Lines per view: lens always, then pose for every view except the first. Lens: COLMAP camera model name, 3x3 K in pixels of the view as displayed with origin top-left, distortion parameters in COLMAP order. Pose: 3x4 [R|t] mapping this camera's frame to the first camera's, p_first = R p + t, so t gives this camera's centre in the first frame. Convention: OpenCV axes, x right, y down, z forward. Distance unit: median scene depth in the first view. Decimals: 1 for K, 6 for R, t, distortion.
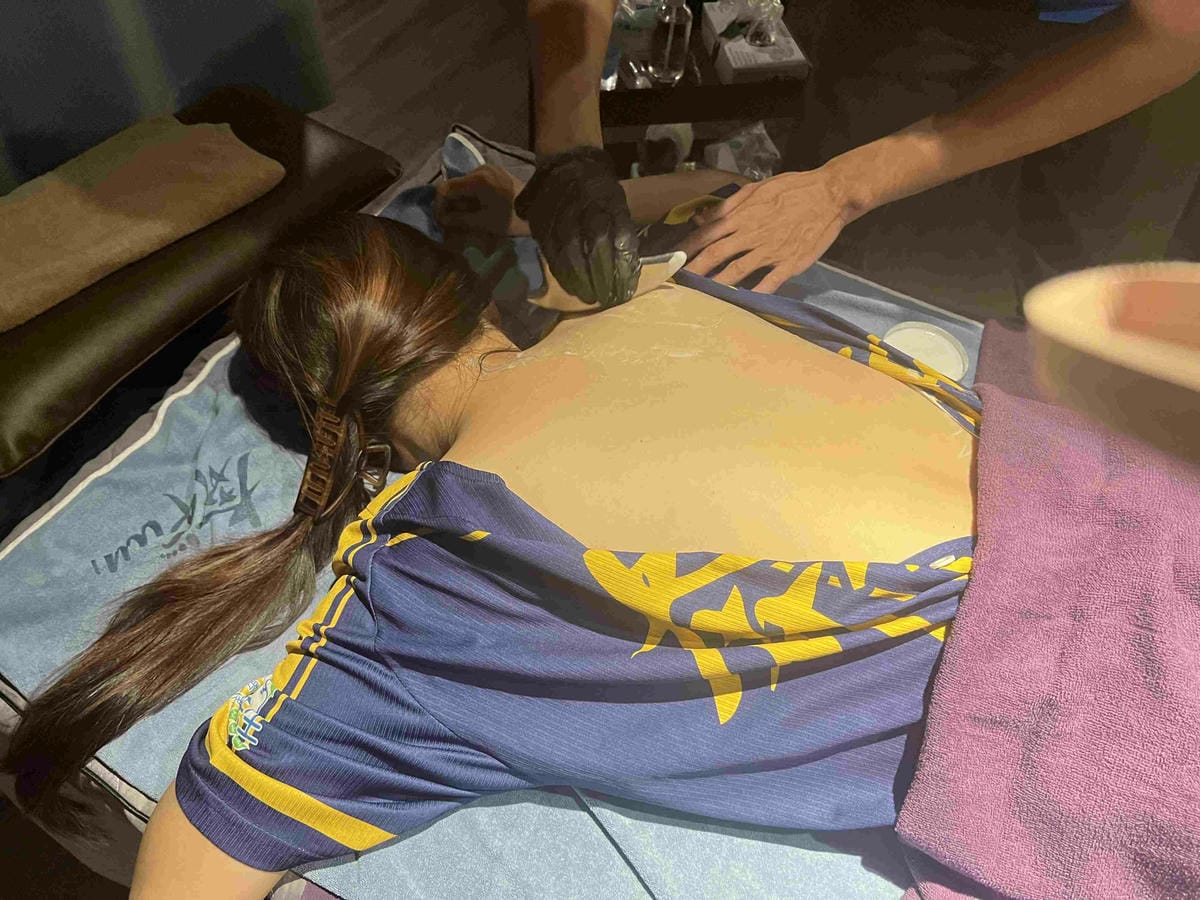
lens RADIAL K [[906.3, 0, 598.7], [0, 906.3, 462.7], [0, 0, 1]] dist [0.101138, -0.155562]
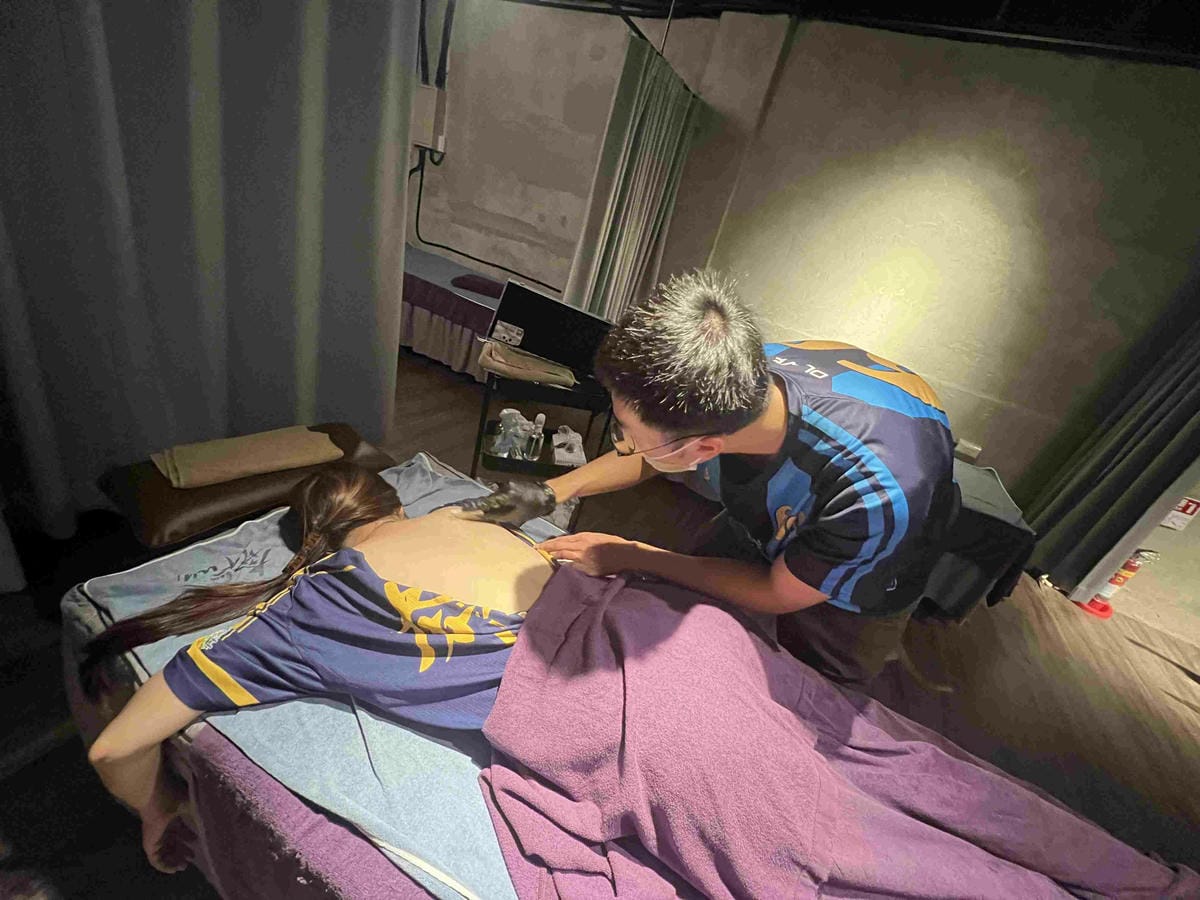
lens RADIAL K [[474.5, 0, 600.0], [0, 474.5, 450.0], [0, 0, 1]] dist [0.001909, 0.000515]
pose [[0.967698, 0.223882, 0.115919, 0.299759], [-0.152219, 0.885375, -0.439250, 0.232319], [-0.200972, 0.407417, 0.890855, -0.443419]]
